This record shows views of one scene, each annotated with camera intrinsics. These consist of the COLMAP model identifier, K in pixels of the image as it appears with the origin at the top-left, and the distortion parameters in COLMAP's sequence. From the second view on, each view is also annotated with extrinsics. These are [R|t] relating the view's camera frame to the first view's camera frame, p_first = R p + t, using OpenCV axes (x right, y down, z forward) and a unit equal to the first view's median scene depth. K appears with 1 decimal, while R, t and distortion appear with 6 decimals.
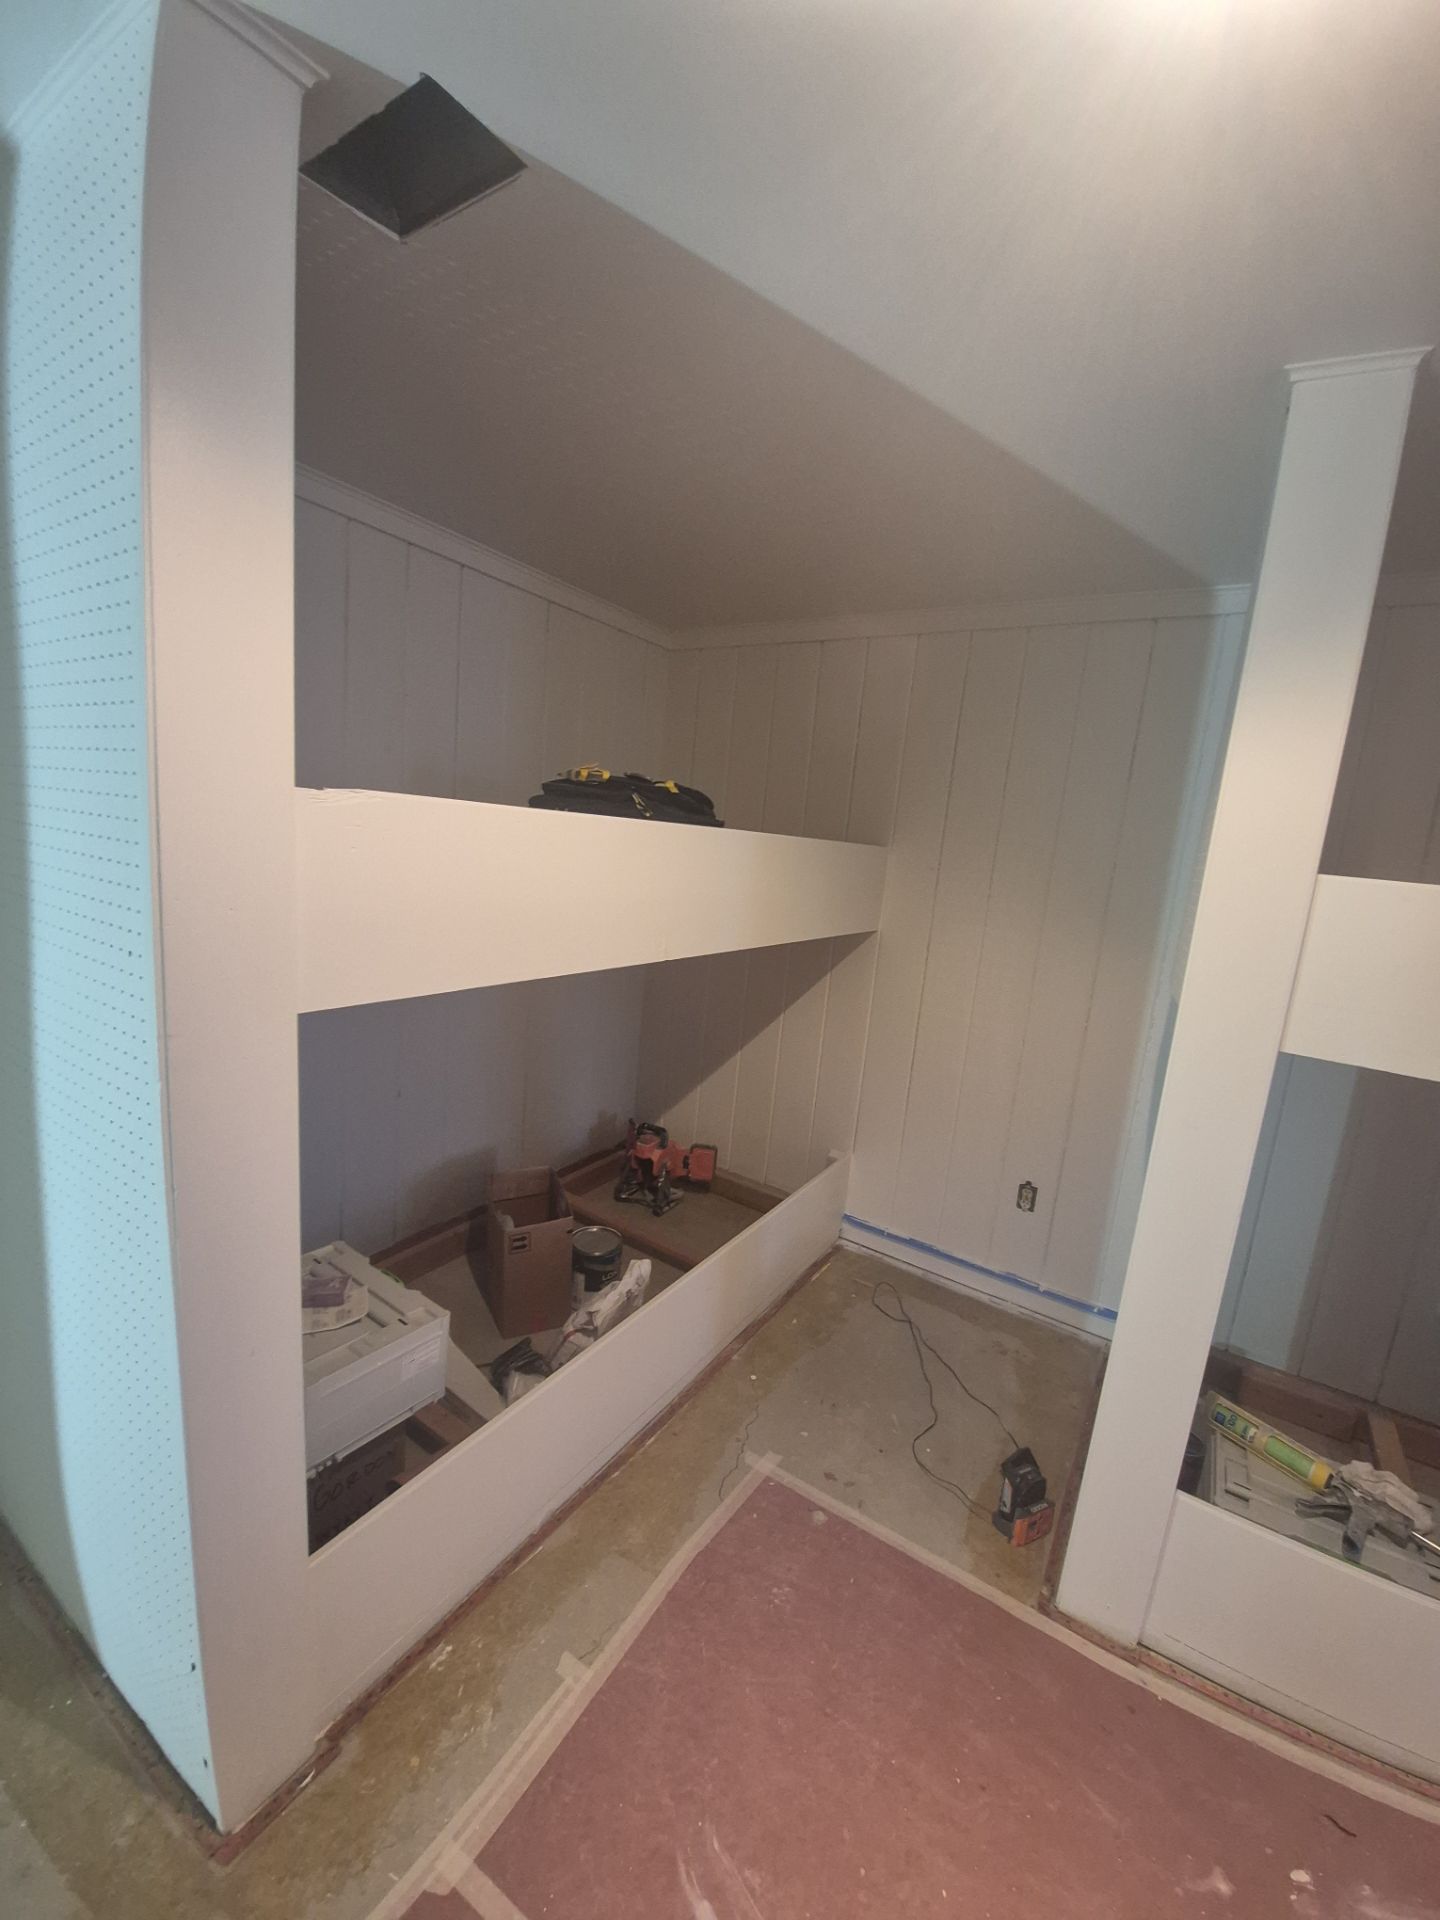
lens RADIAL K [[759.8, 0, 725.0], [0, 759.8, 962.7], [0, 0, 1]] dist [-0.007974, -0.008461]
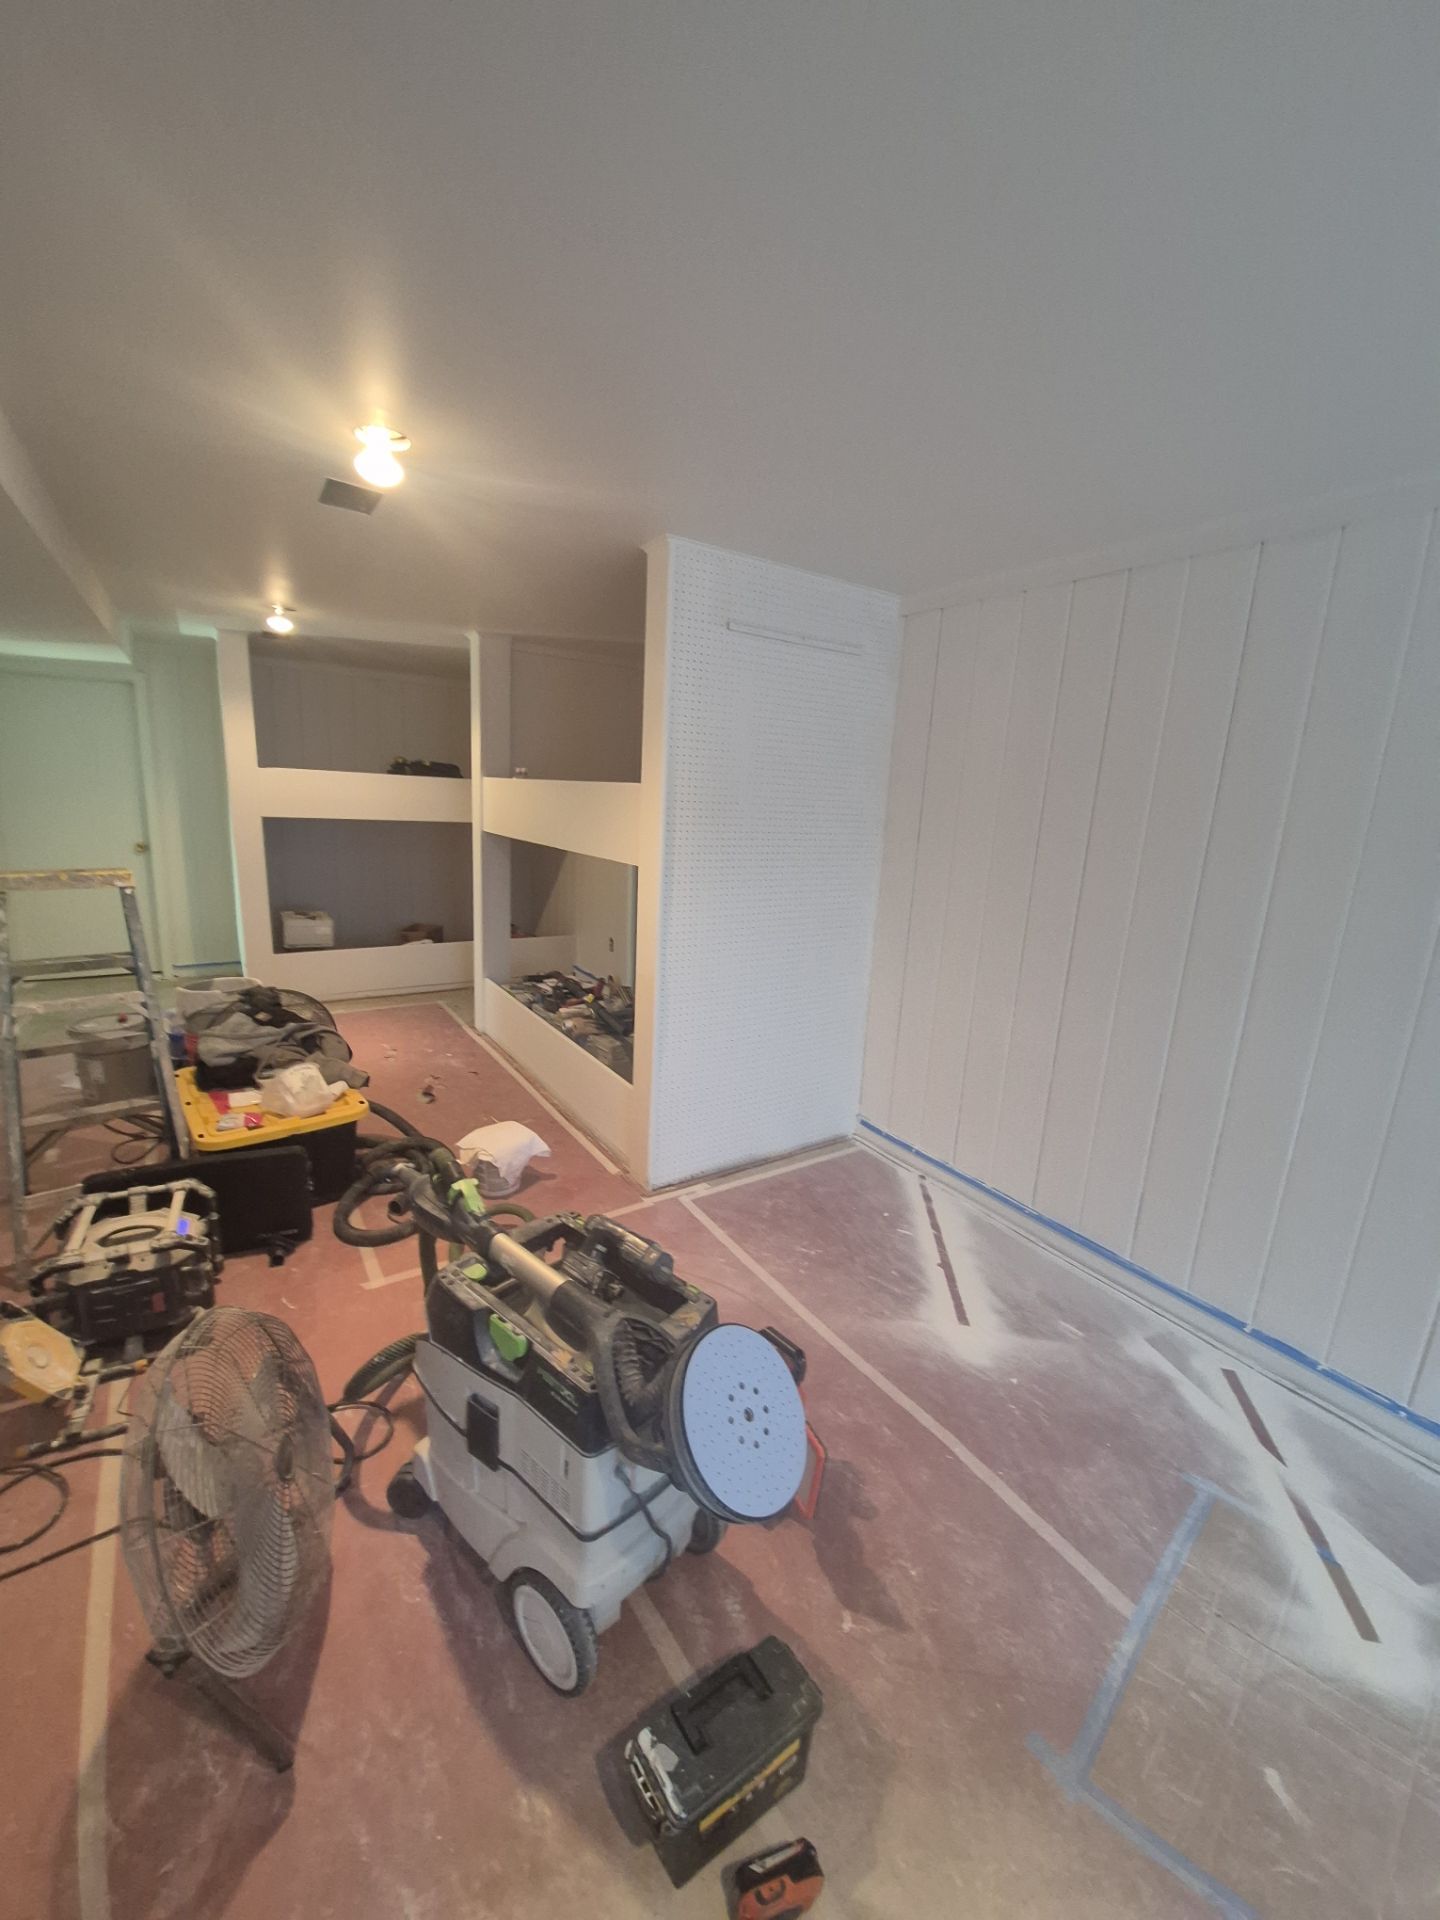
lens RADIAL K [[759.8, 0, 731.0], [0, 759.8, 955.2], [0, 0, 1]] dist [-0.007974, -0.008461]
pose [[0.919412, 0.041934, -0.391054, 2.330466], [-0.039424, 0.999118, 0.014448, 0.437800], [0.391315, 0.002133, 0.920254, -1.280347]]
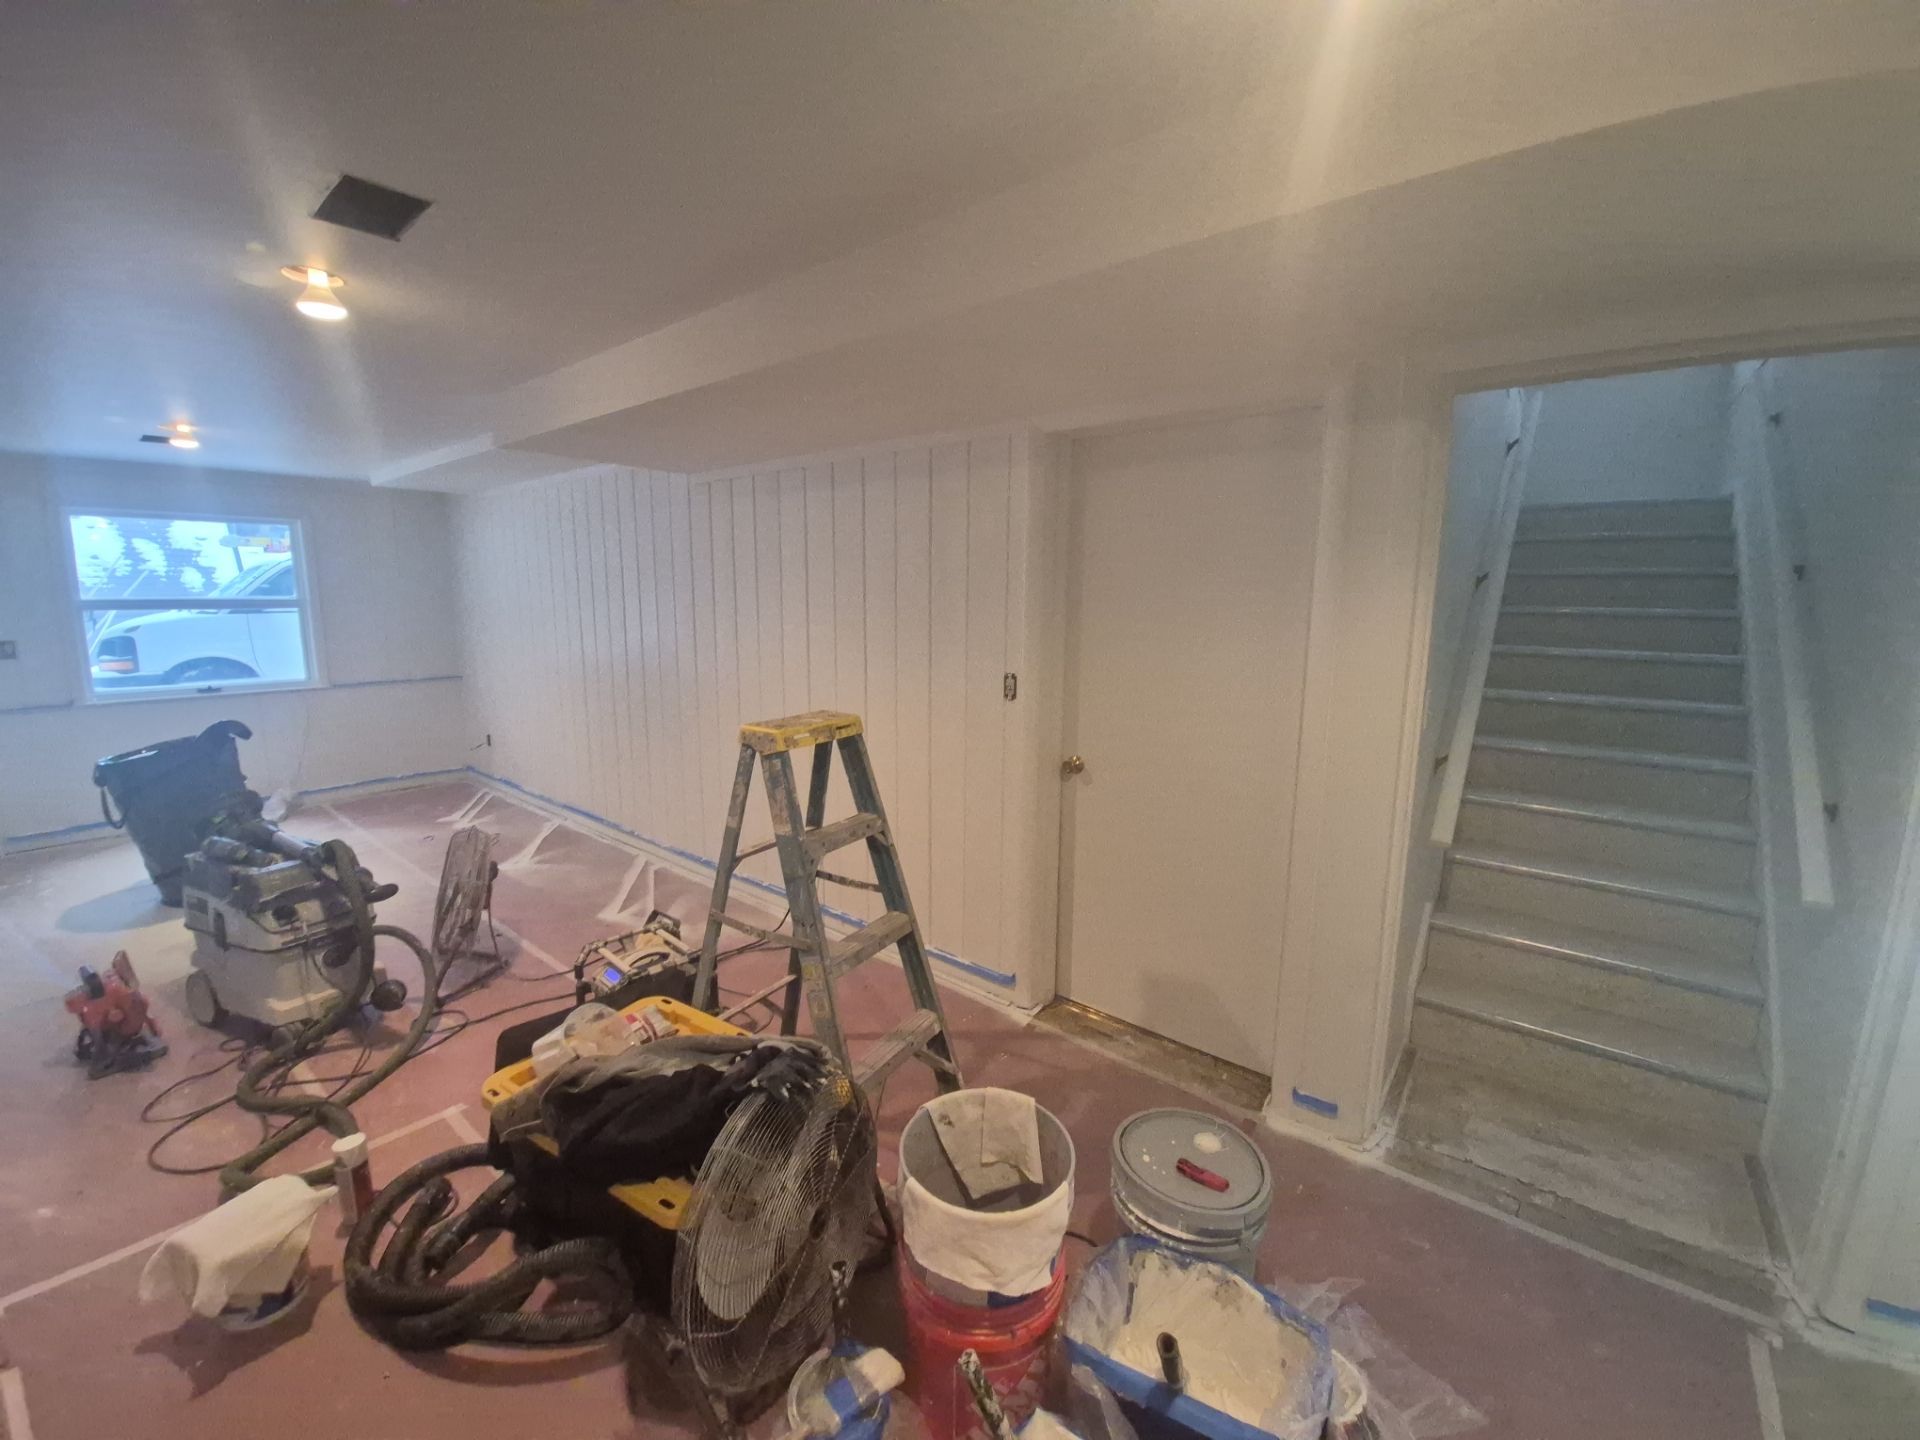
lens RADIAL K [[759.8, 0, 965.2], [0, 759.8, 725.1], [0, 0, 1]] dist [-0.007974, -0.008461]
pose [[-0.990416, -0.112599, 0.079990, 0.333609], [-0.078714, 0.936032, 0.342999, -0.083148], [-0.113494, 0.333415, -0.935924, 0.612114]]
